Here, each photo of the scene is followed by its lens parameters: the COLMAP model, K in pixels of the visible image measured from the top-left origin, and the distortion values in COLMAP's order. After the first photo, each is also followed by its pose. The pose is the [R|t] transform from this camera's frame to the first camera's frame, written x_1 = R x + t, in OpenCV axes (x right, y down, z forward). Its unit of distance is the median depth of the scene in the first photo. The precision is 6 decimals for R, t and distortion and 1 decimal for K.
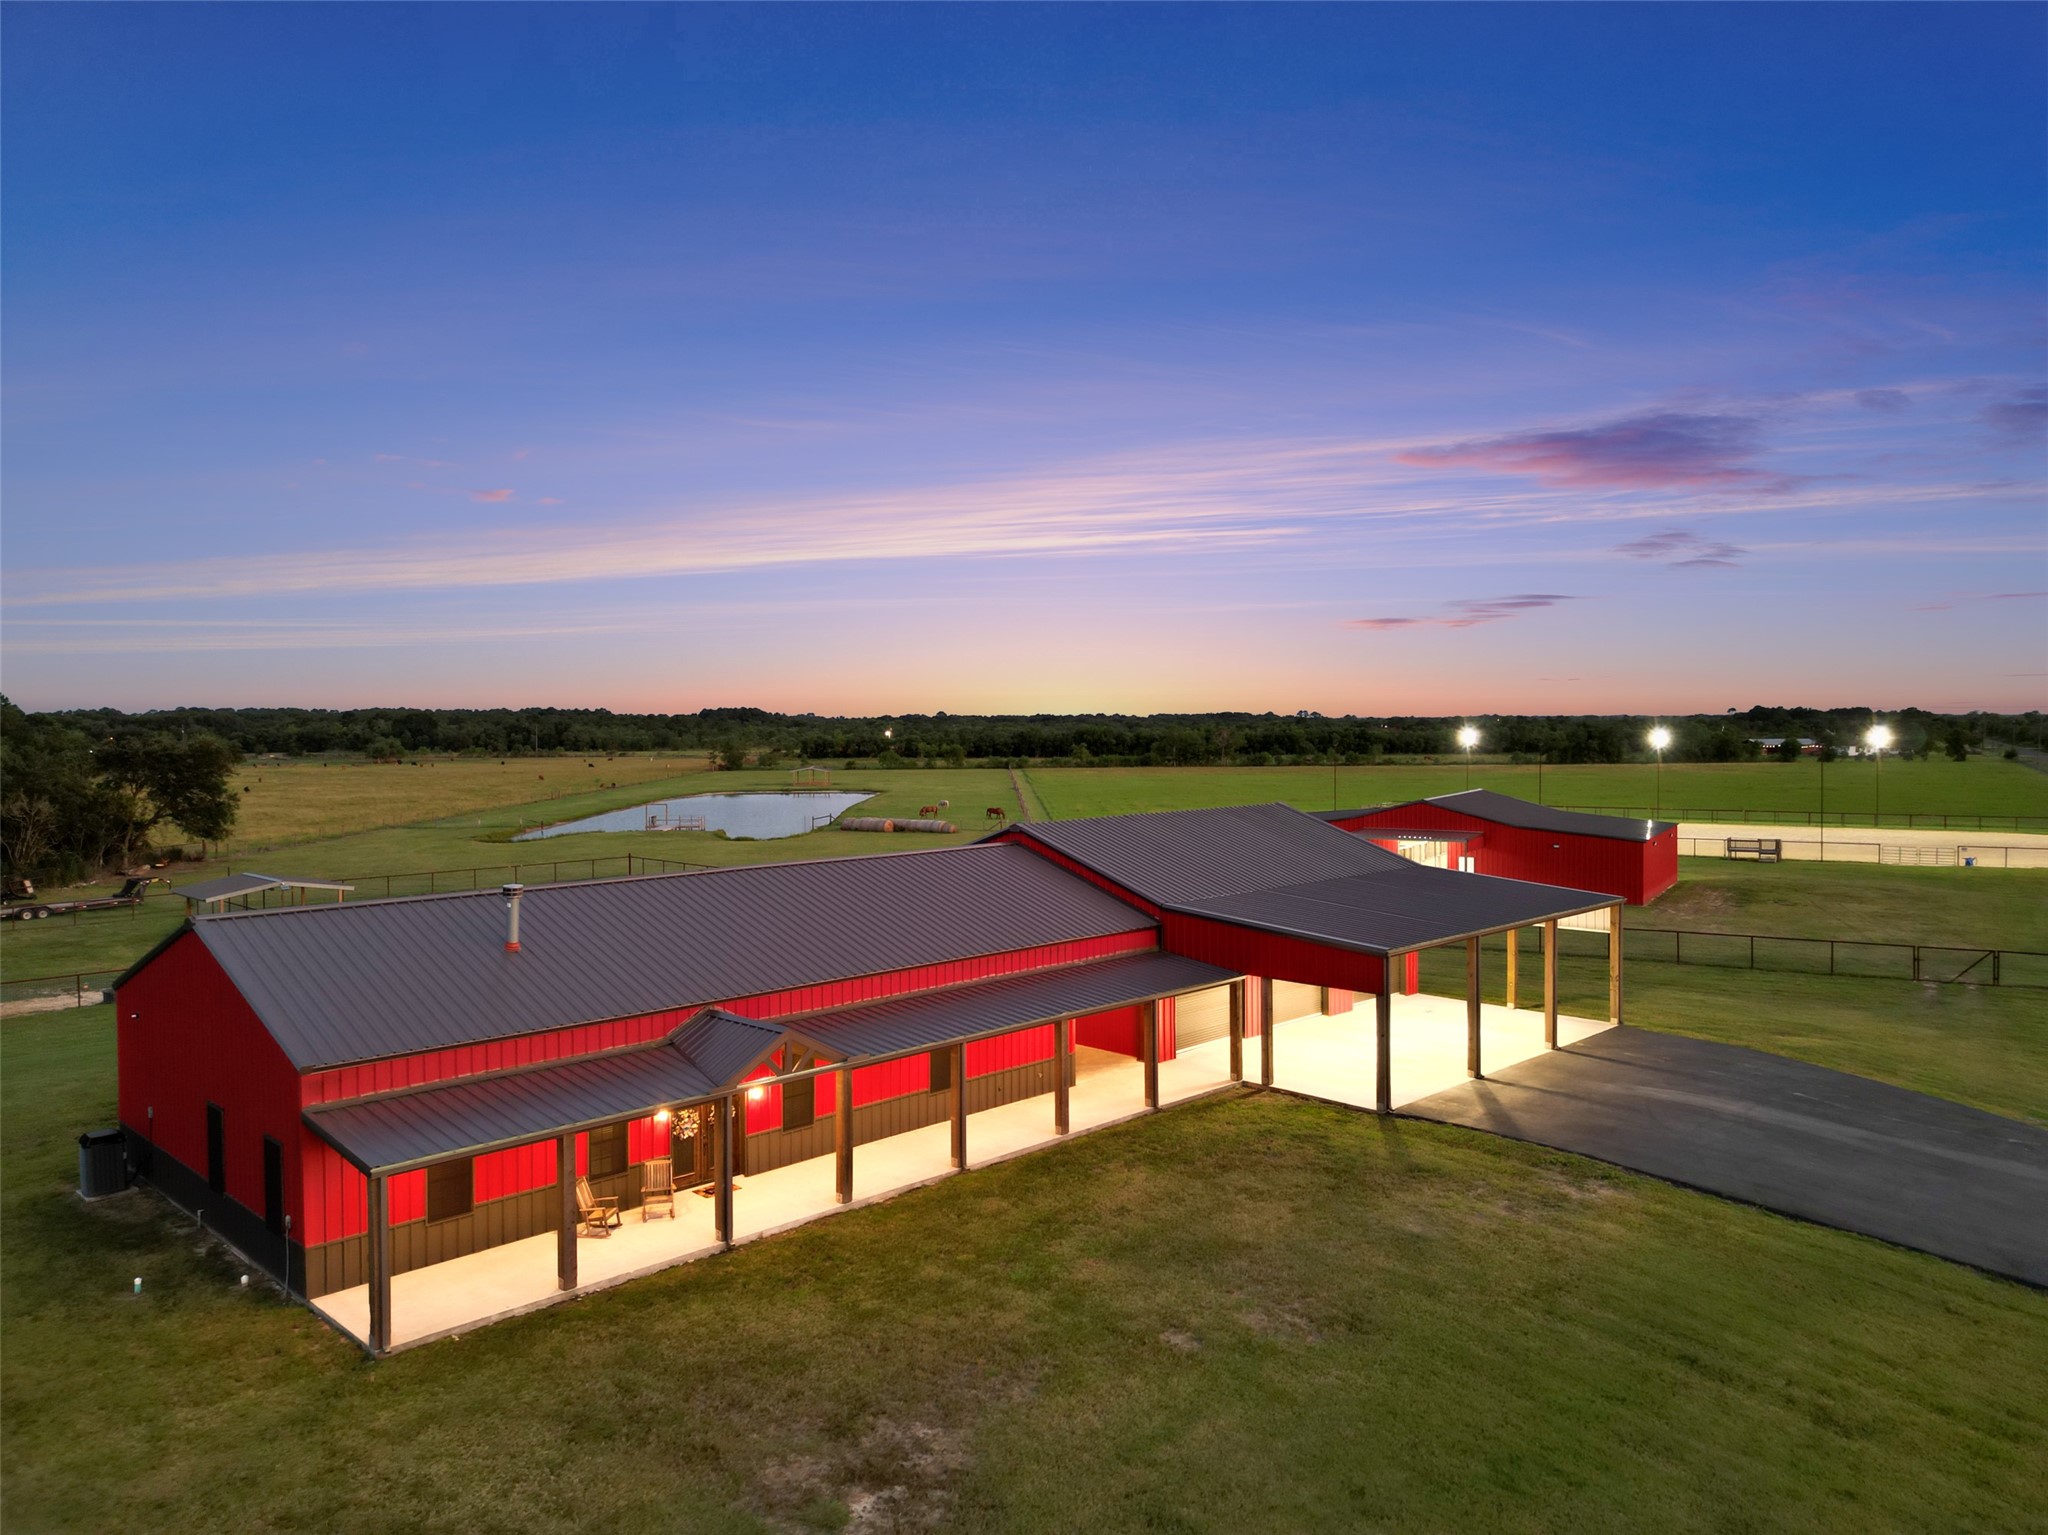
lens RADIAL K [[1436.2, 0, 1034.9], [0, 1436.2, 752.3], [0, 0, 1]] dist [0.048297, -0.047326]
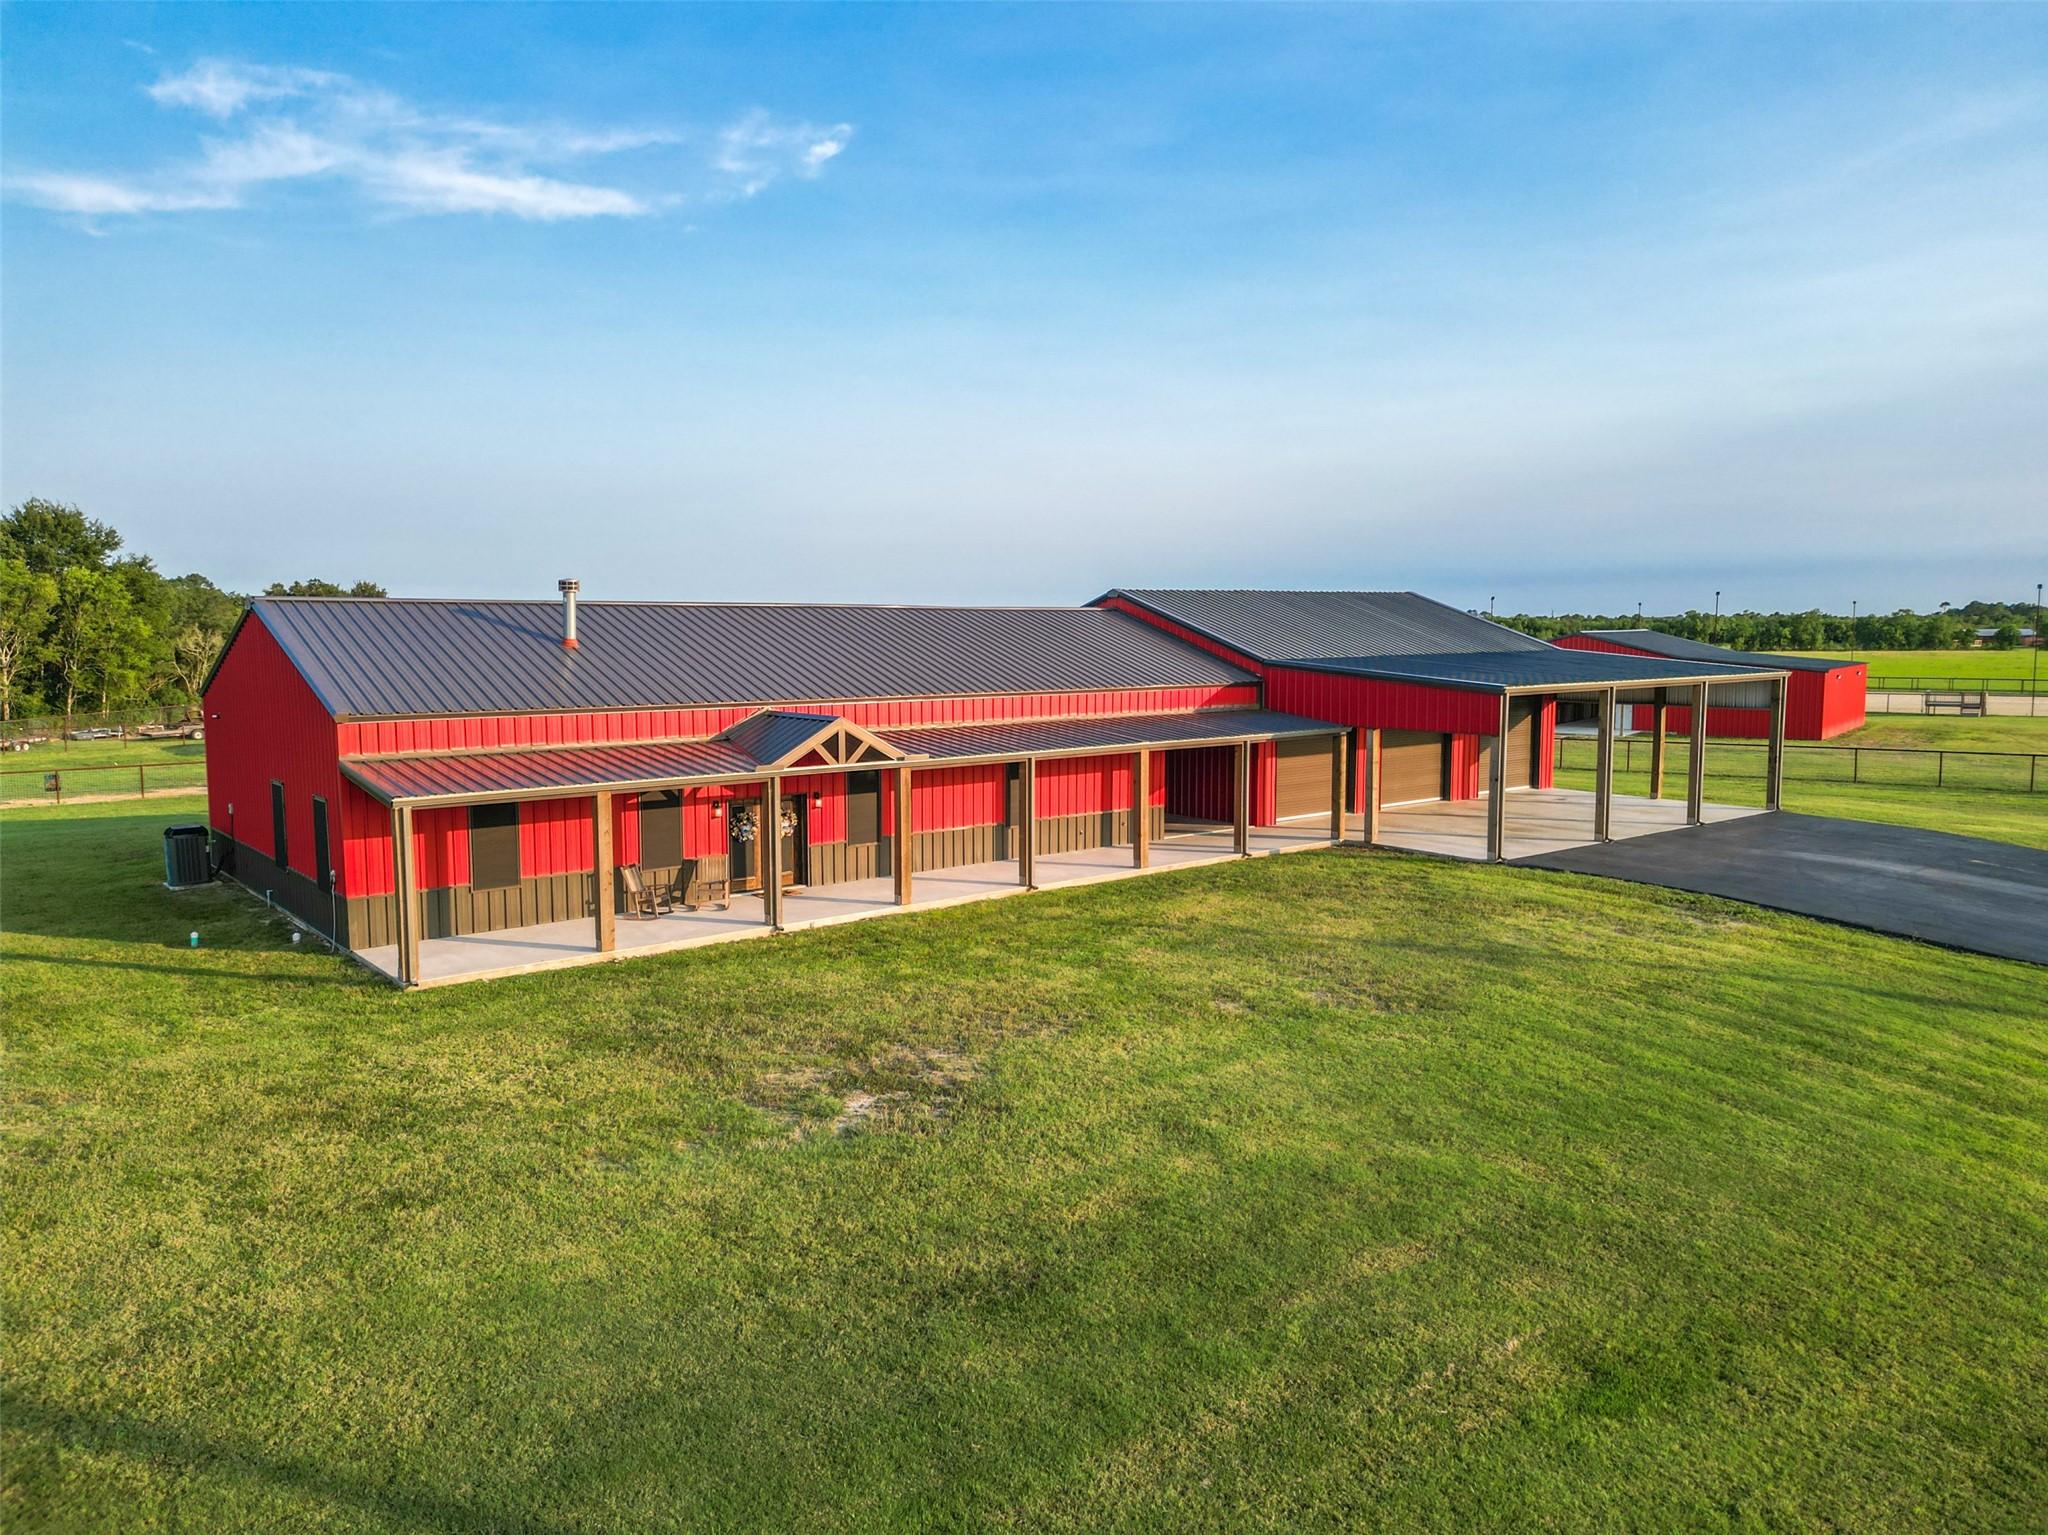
lens RADIAL K [[1436.2, 0, 1032.9], [0, 1436.2, 765.3], [0, 0, 1]] dist [0.048297, -0.047326]
pose [[0.993860, 0.014005, -0.109755, 0.070693], [-0.006251, 0.997480, 0.070677, 0.181747], [0.110468, -0.069557, 0.991443, 0.080858]]
